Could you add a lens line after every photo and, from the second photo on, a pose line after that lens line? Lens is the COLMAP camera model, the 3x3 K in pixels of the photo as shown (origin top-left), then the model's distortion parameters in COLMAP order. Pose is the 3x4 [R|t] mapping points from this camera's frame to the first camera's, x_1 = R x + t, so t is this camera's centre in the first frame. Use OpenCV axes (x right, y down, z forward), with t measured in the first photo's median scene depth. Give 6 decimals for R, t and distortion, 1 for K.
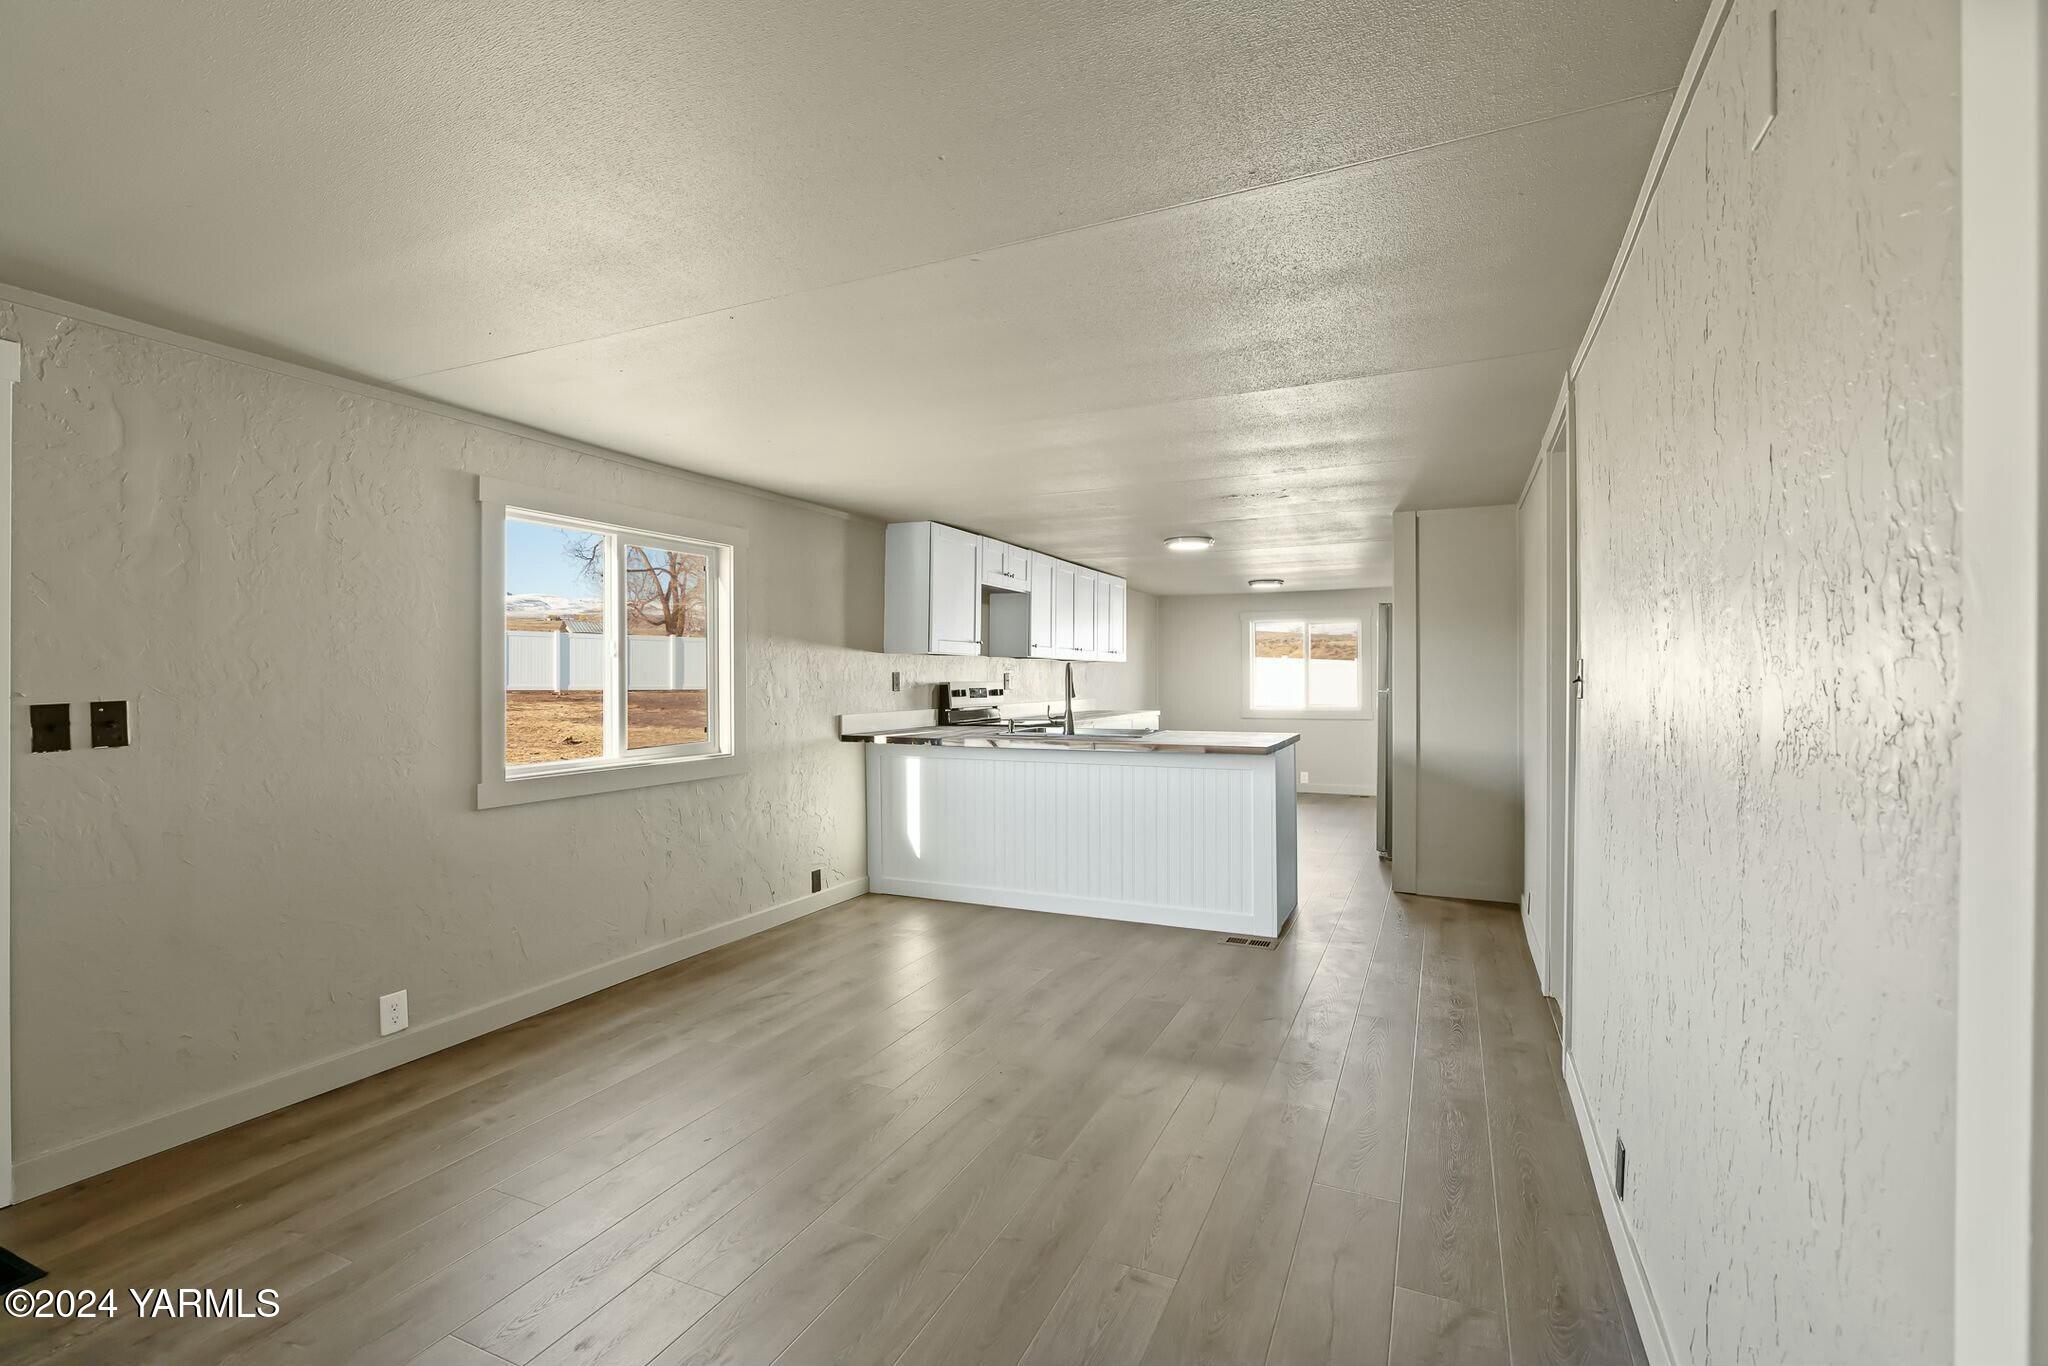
lens RADIAL K [[924.7, 0, 1014.5], [0, 924.7, 682.9], [0, 0, 1]] dist [-0.004524, 0.001137]
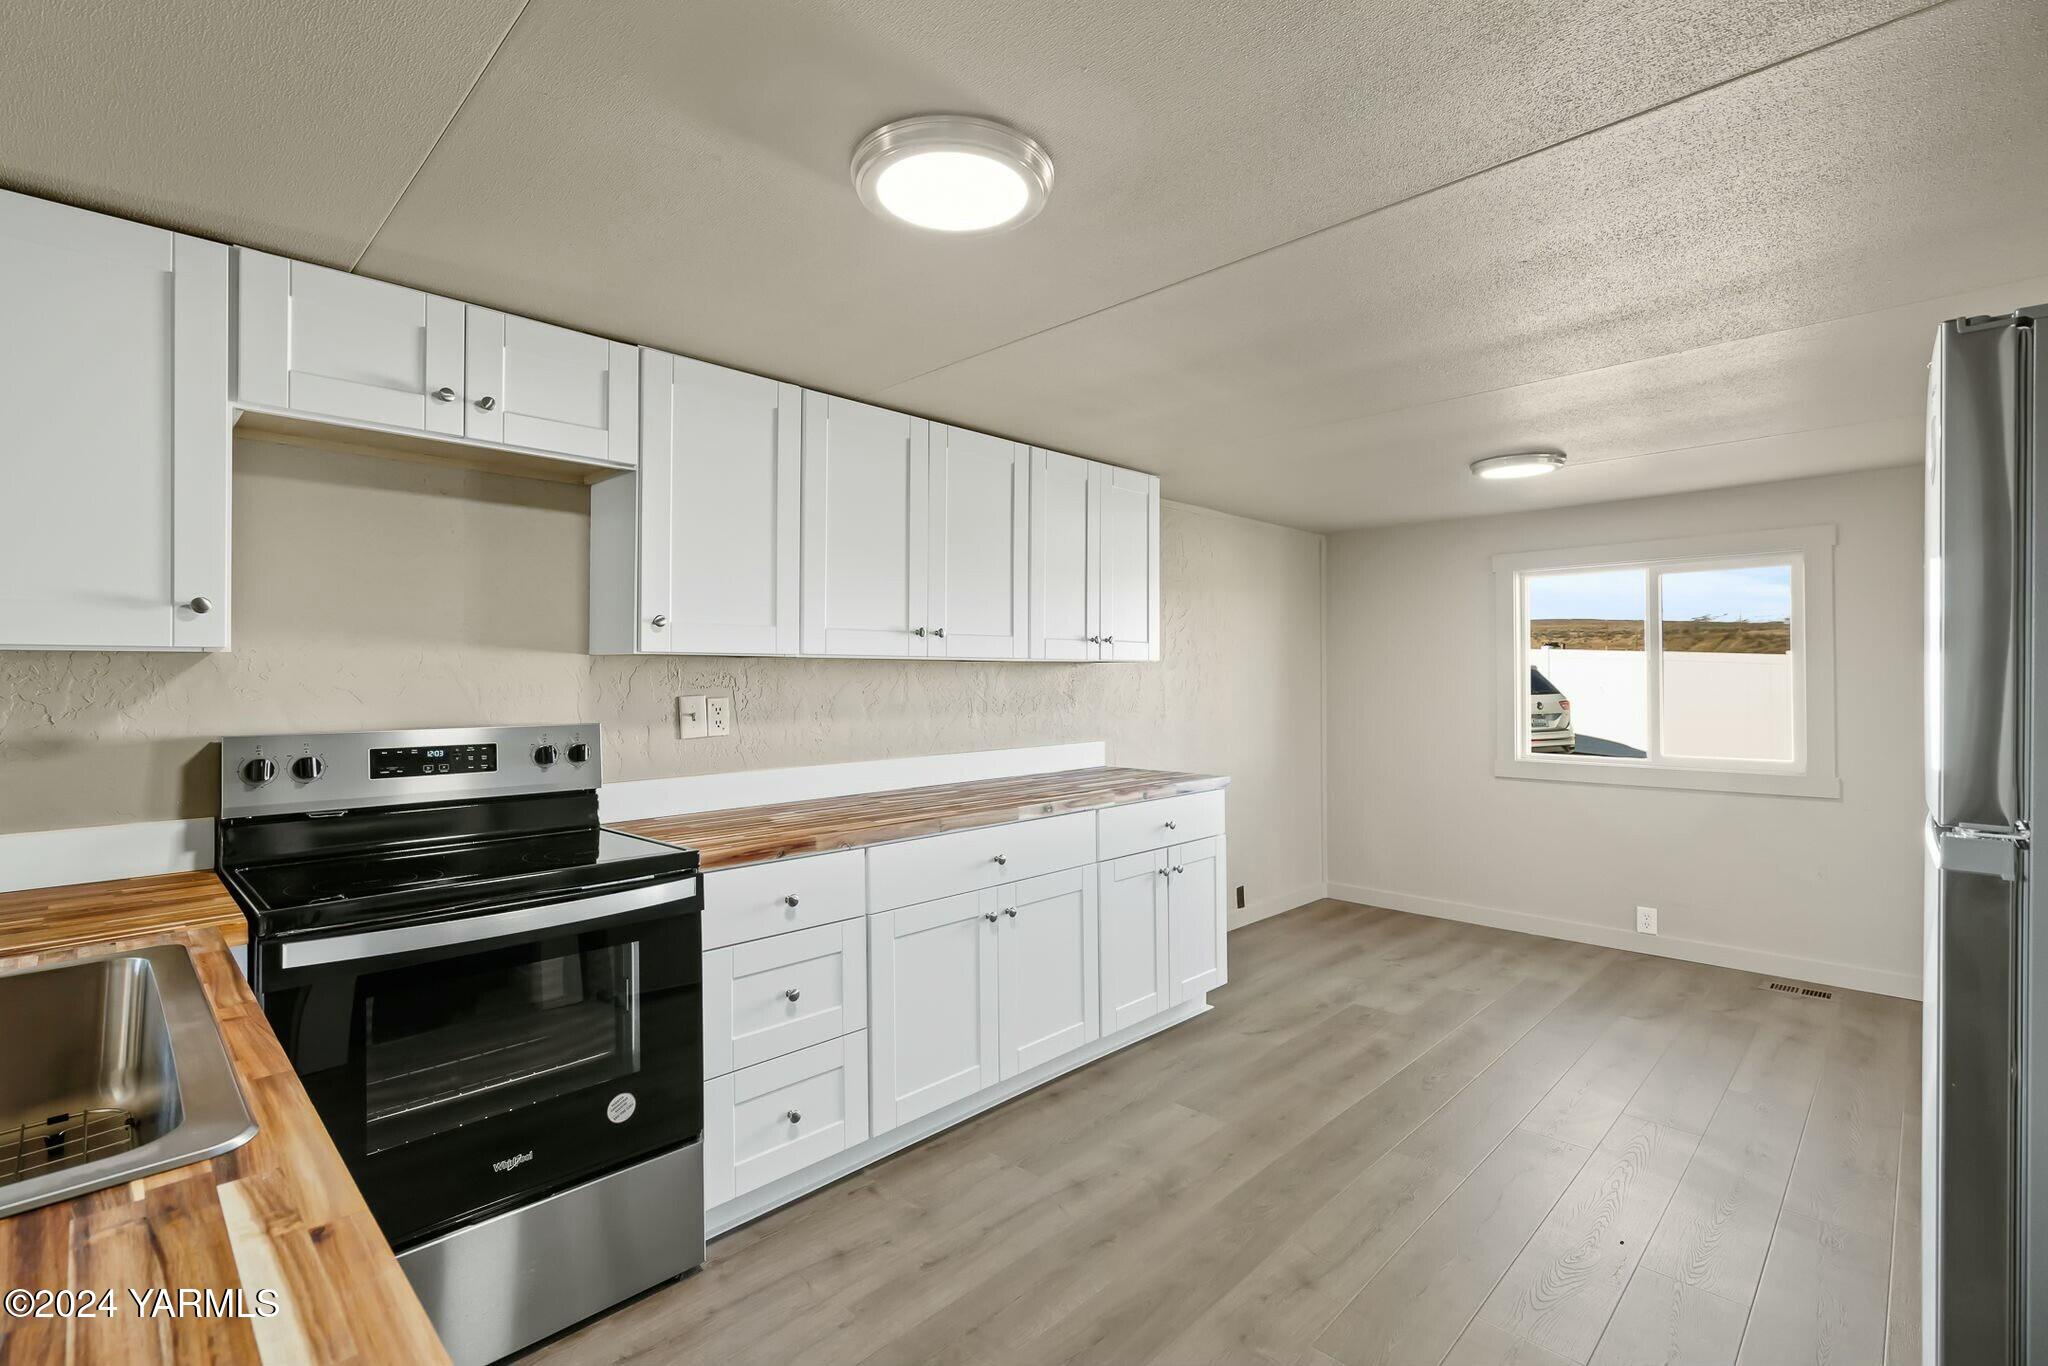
lens RADIAL K [[924.7, 0, 1030.3], [0, 924.7, 678.0], [0, 0, 1]] dist [-0.004524, 0.001137]
pose [[0.944570, -0.003327, -0.328294, 0.460896], [0.001846, 0.999987, -0.004822, -0.030370], [0.328306, 0.003949, 0.944563, 1.247527]]
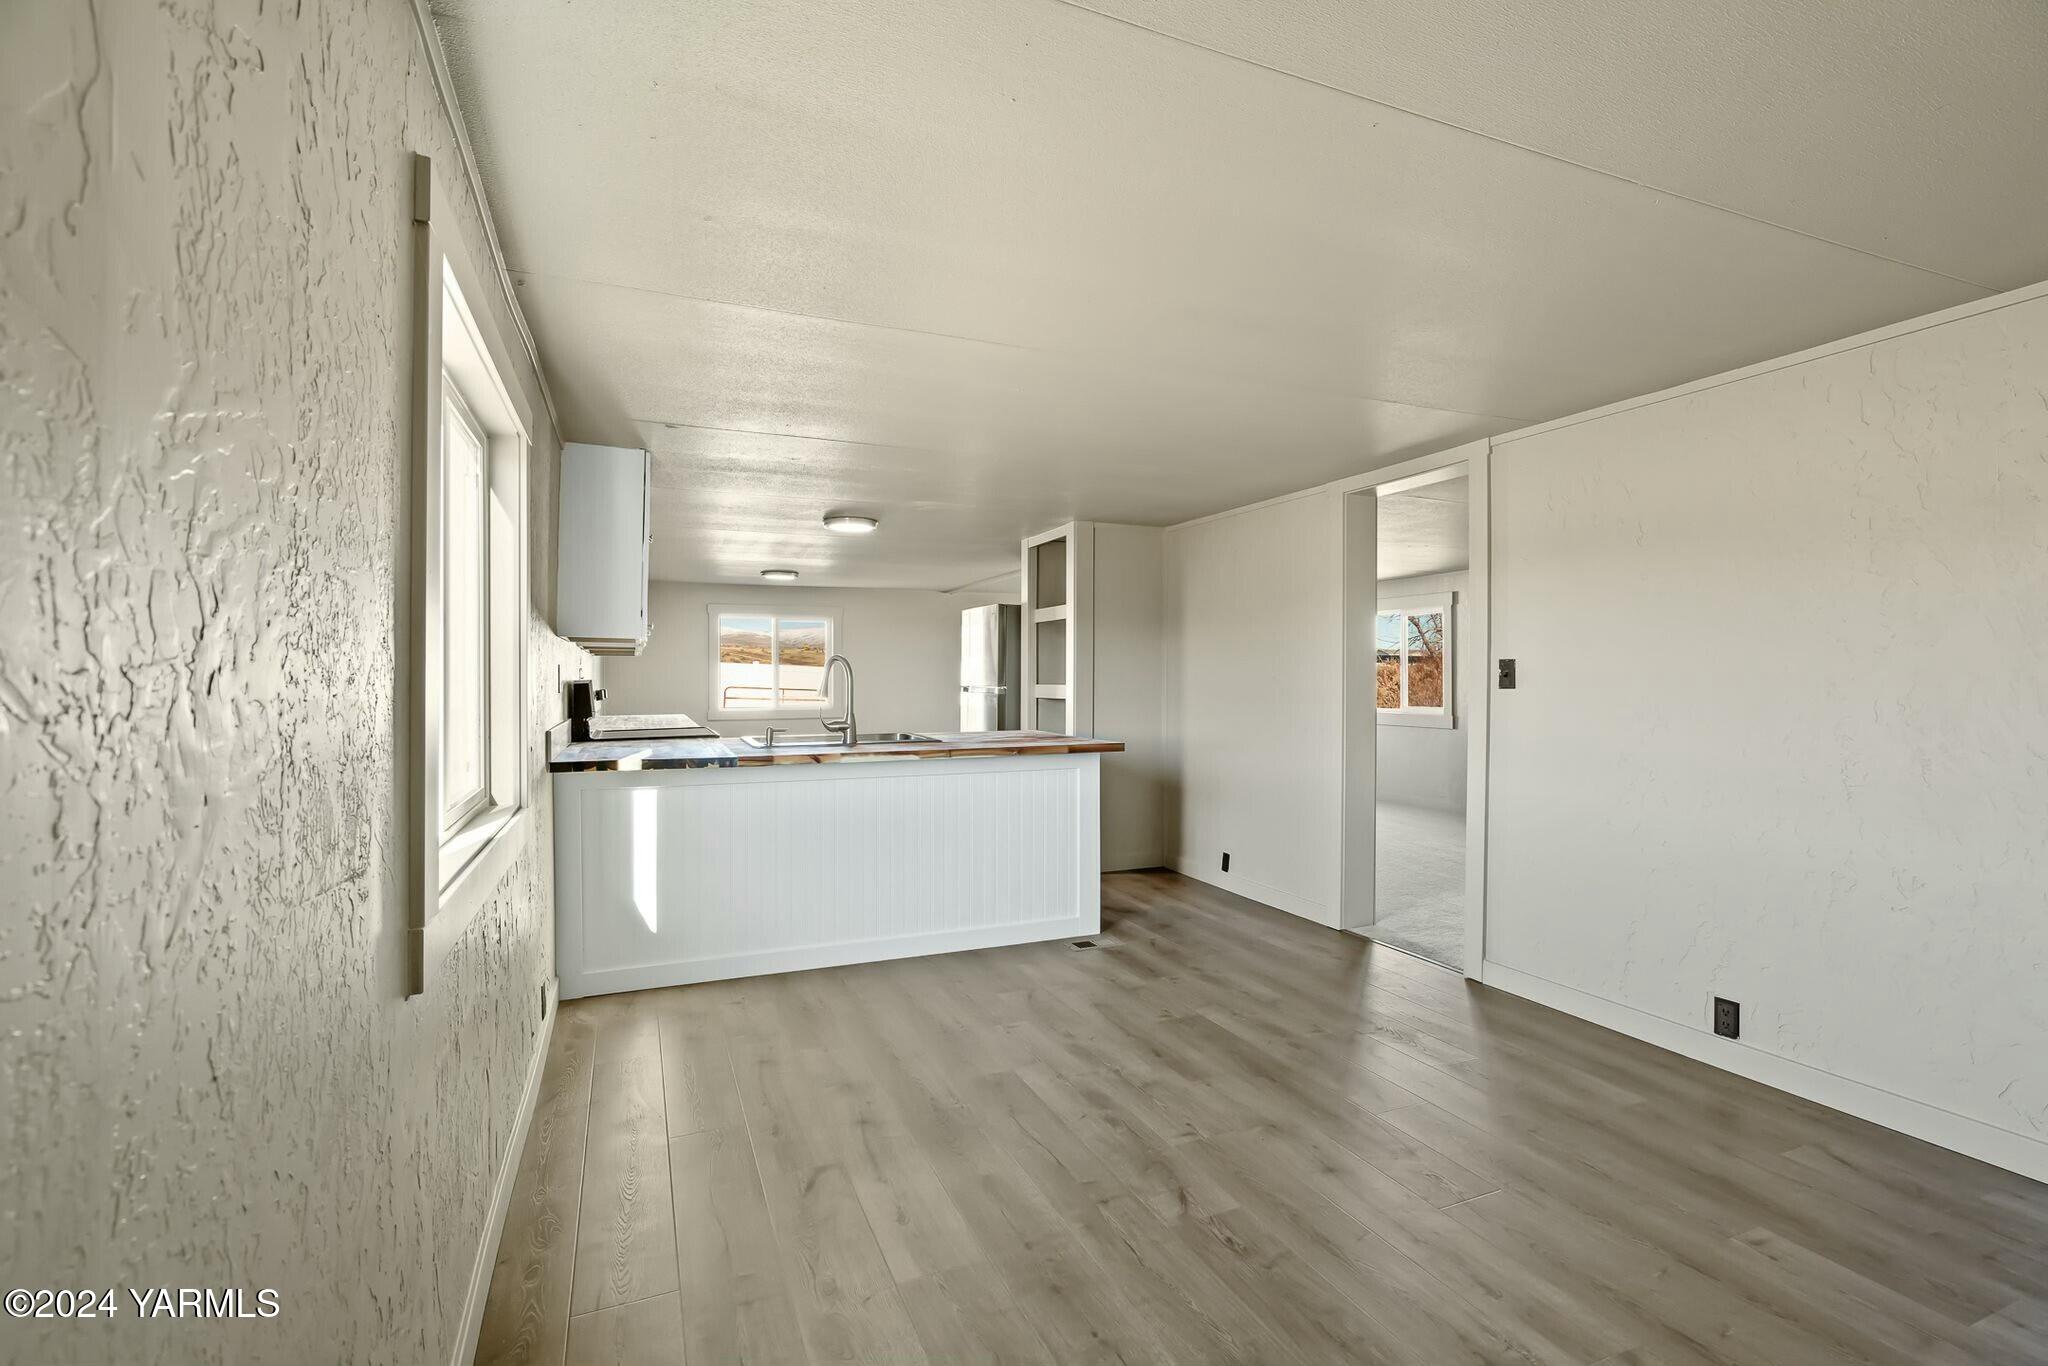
lens RADIAL K [[924.7, 0, 1015.5], [0, 924.7, 687.4], [0, 0, 1]] dist [-0.004524, 0.001137]
pose [[0.672921, -0.007062, 0.739681, -0.595088], [0.003712, 0.999974, 0.006170, 0.002589], [-0.739705, -0.001406, 0.672930, 0.454371]]
